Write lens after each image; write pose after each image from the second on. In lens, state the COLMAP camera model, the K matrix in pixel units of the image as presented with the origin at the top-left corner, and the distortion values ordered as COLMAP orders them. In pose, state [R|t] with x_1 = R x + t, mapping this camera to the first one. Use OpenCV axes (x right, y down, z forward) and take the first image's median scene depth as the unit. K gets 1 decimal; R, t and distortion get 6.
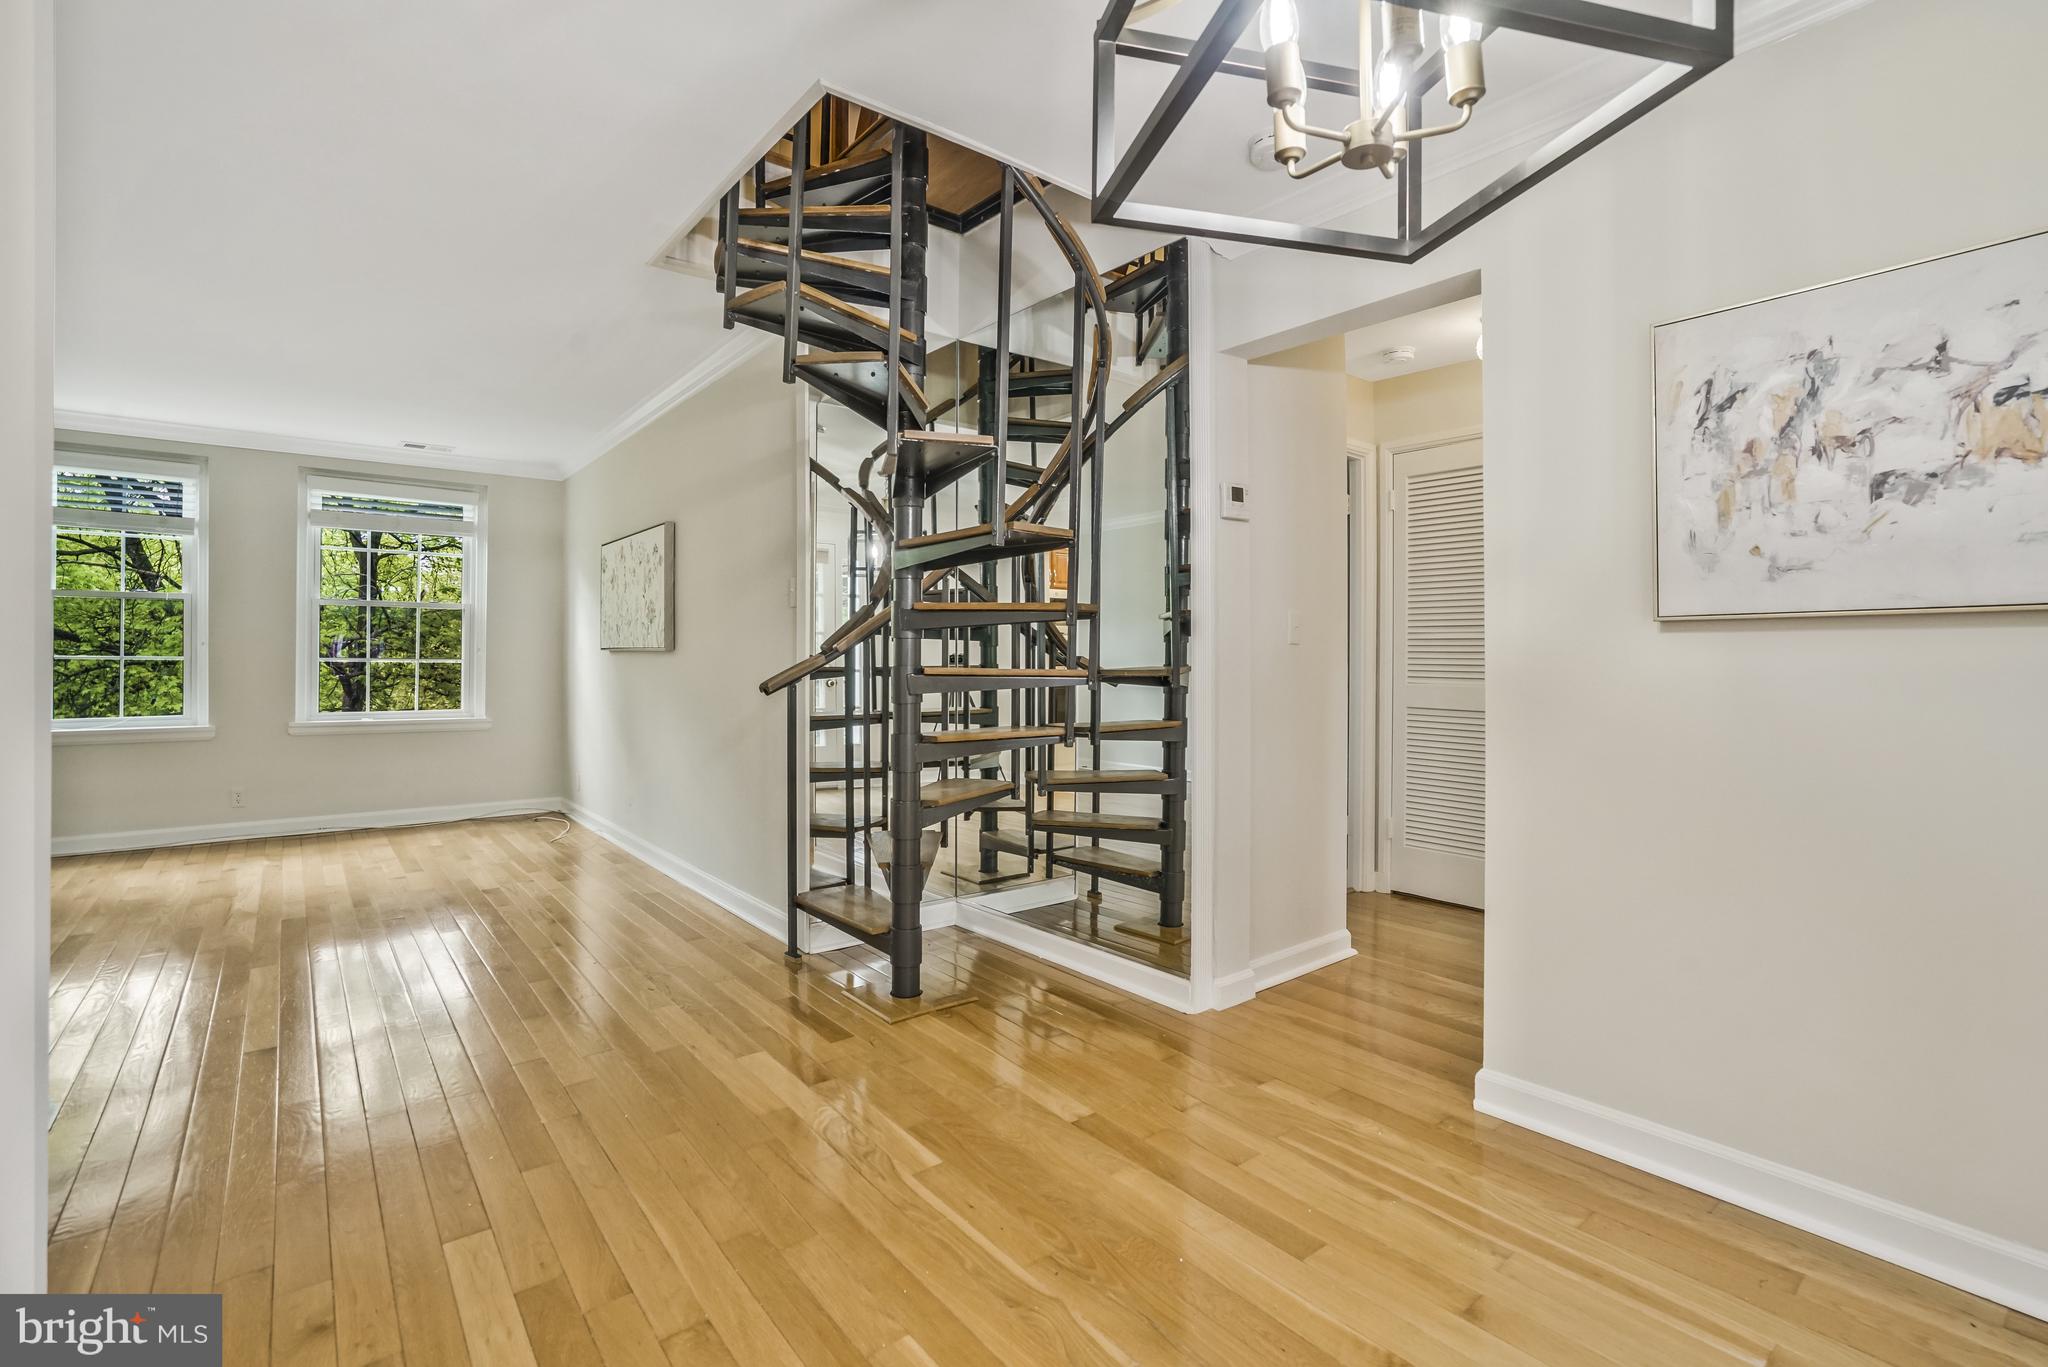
lens RADIAL K [[932.1, 0, 1016.3], [0, 932.1, 656.5], [0, 0, 1]] dist [-0.040689, 0.011739]
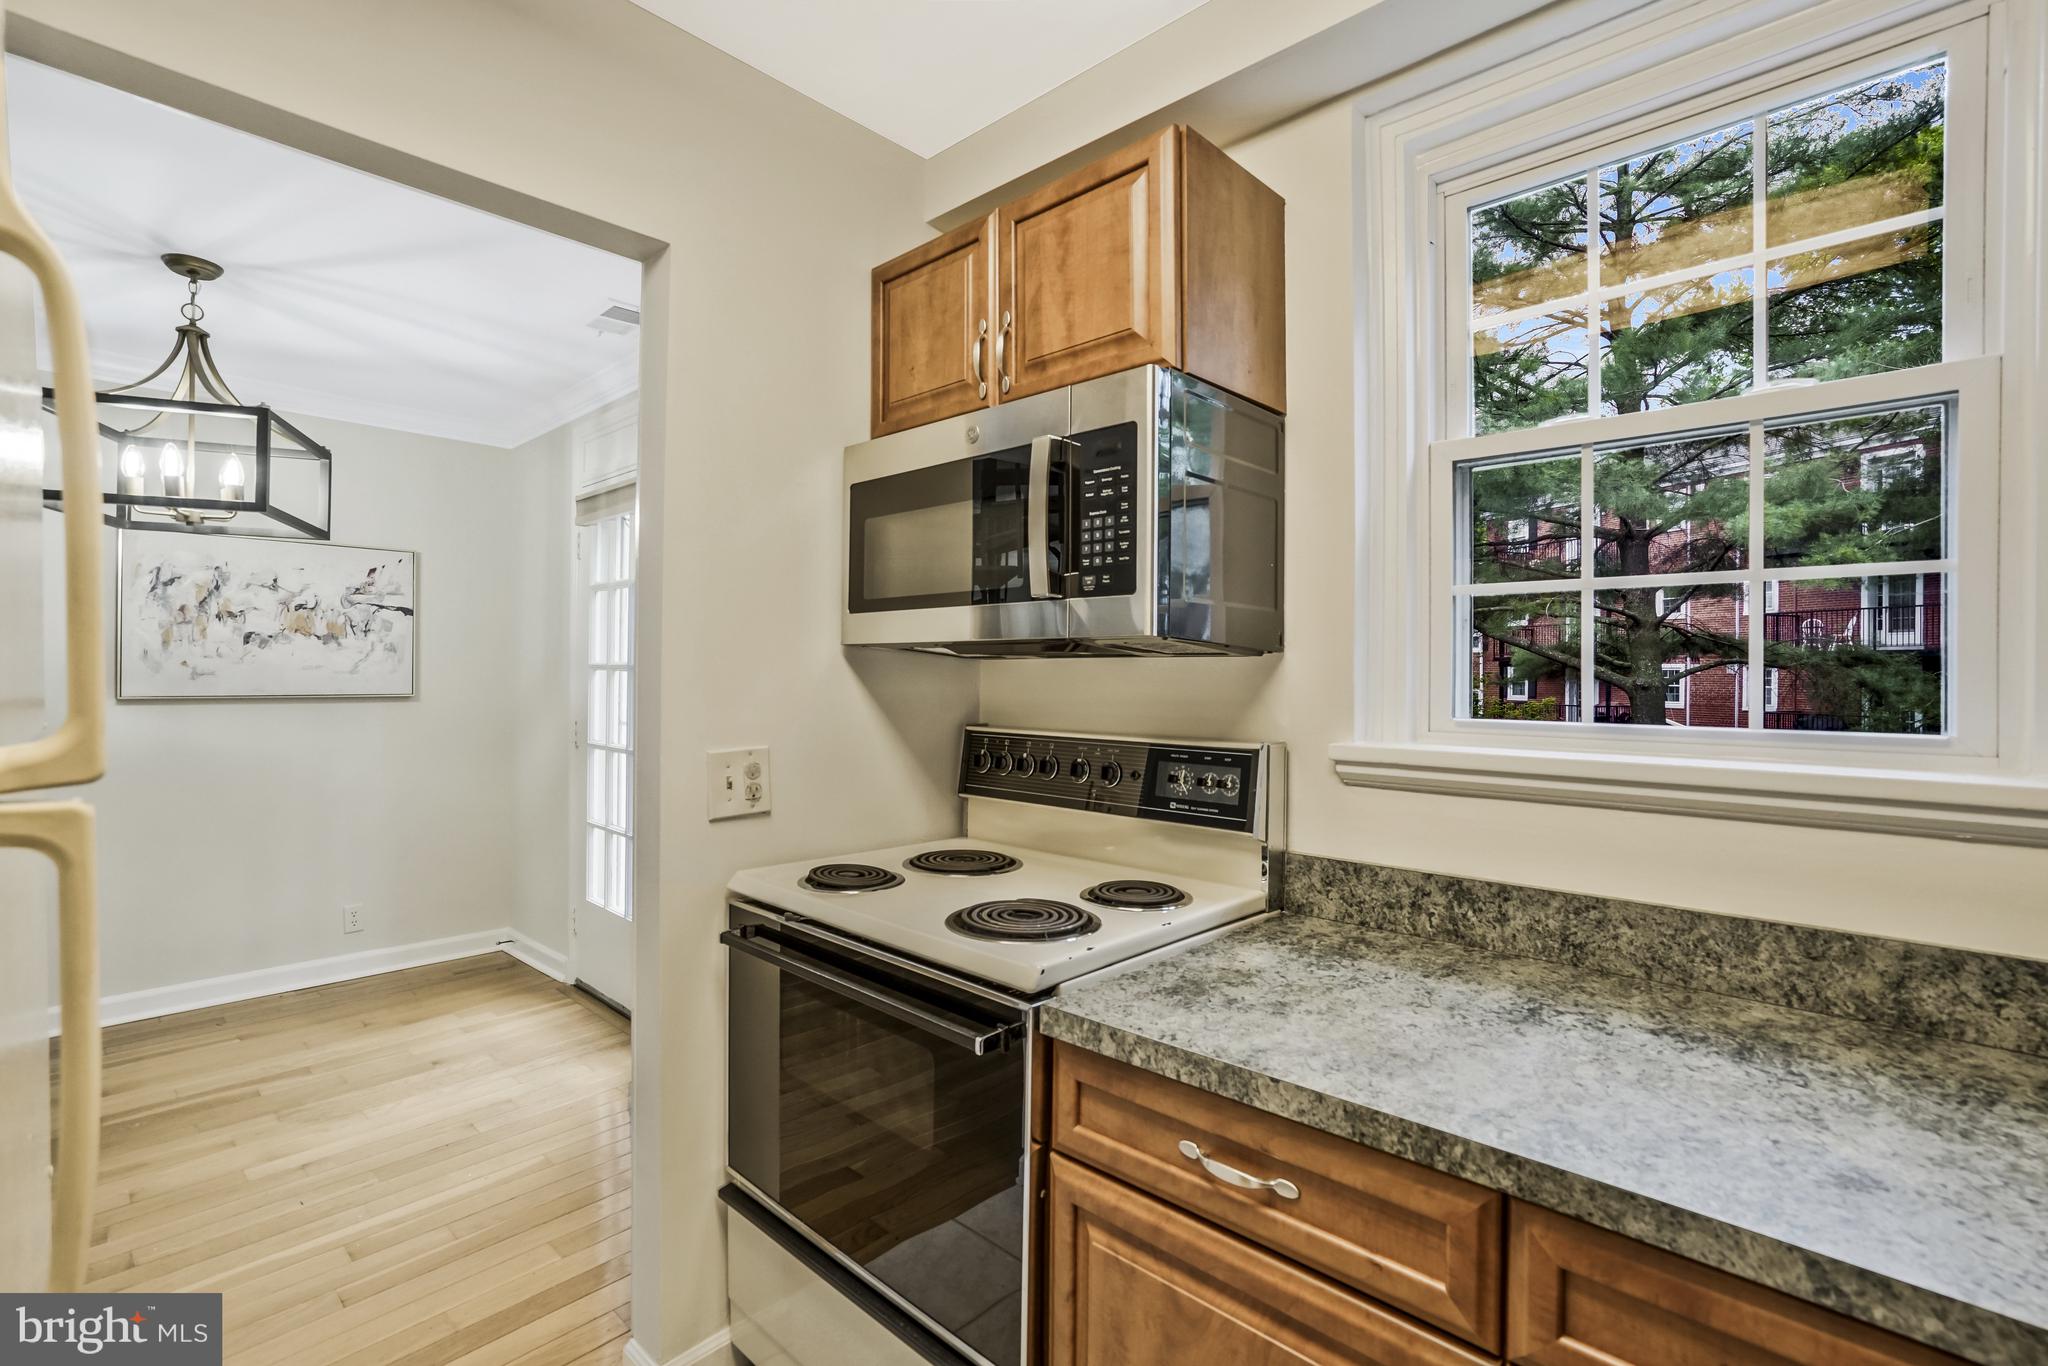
lens RADIAL K [[932.1, 0, 1054.9], [0, 932.1, 680.9], [0, 0, 1]] dist [-0.040689, 0.011739]
pose [[-0.180913, -0.005229, 0.983485, -1.387013], [-0.014456, 0.999892, 0.002657, -0.110333], [-0.983393, -0.013736, -0.180969, -0.451065]]
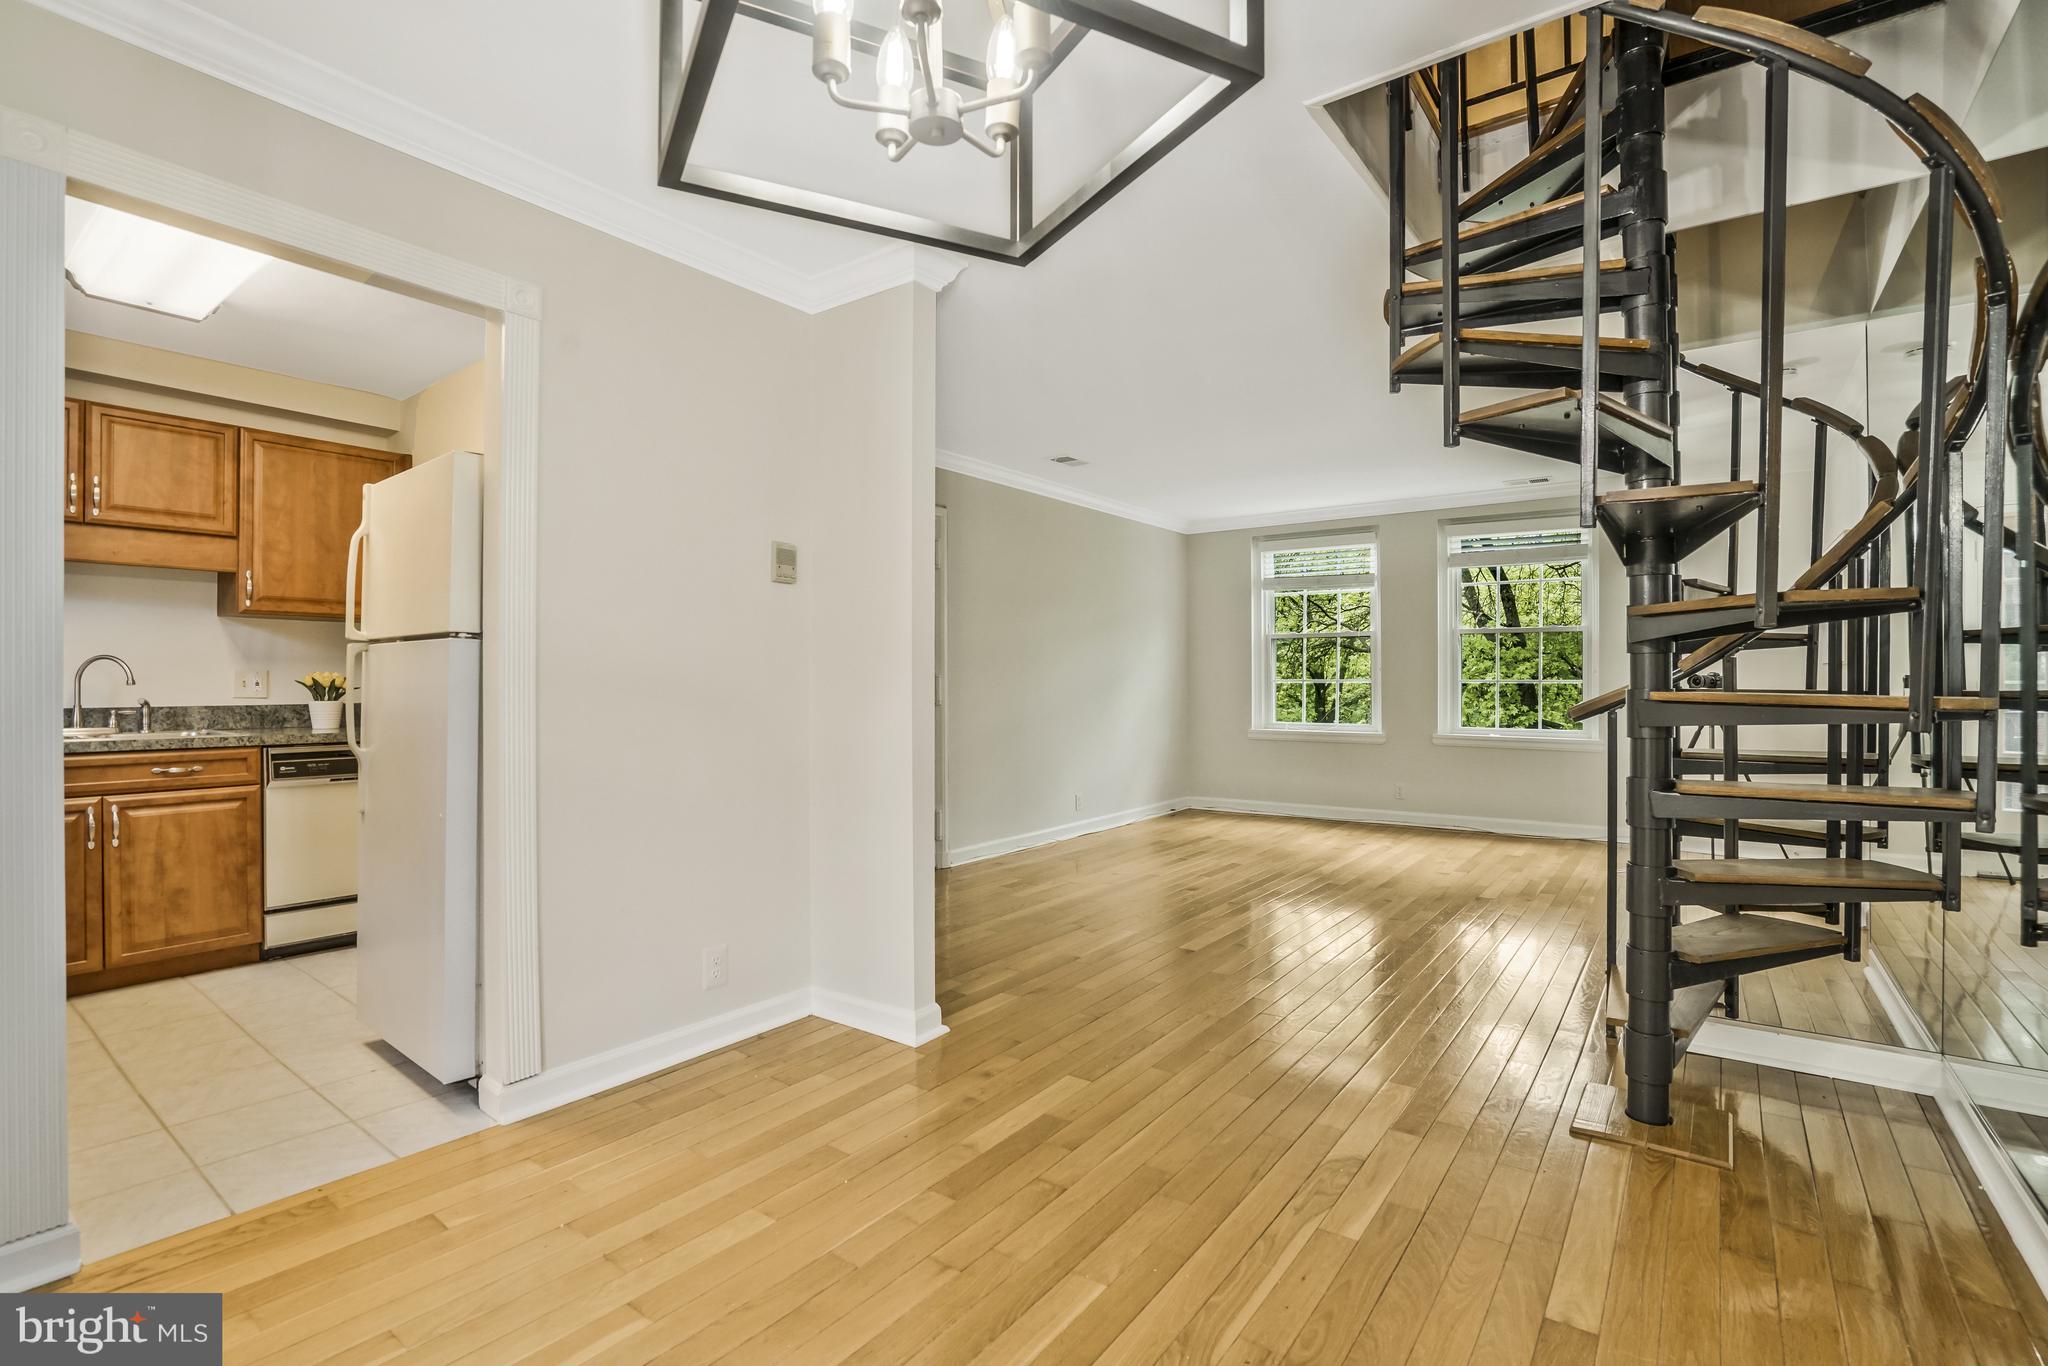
lens RADIAL K [[932.1, 0, 1017.1], [0, 932.1, 683.7], [0, 0, 1]] dist [-0.040689, 0.011739]
pose [[0.264505, 0.001631, -0.964383, 0.798318], [0.003123, 0.999992, 0.002548, 0.004890], [0.964379, -0.003686, 0.264498, 0.518138]]
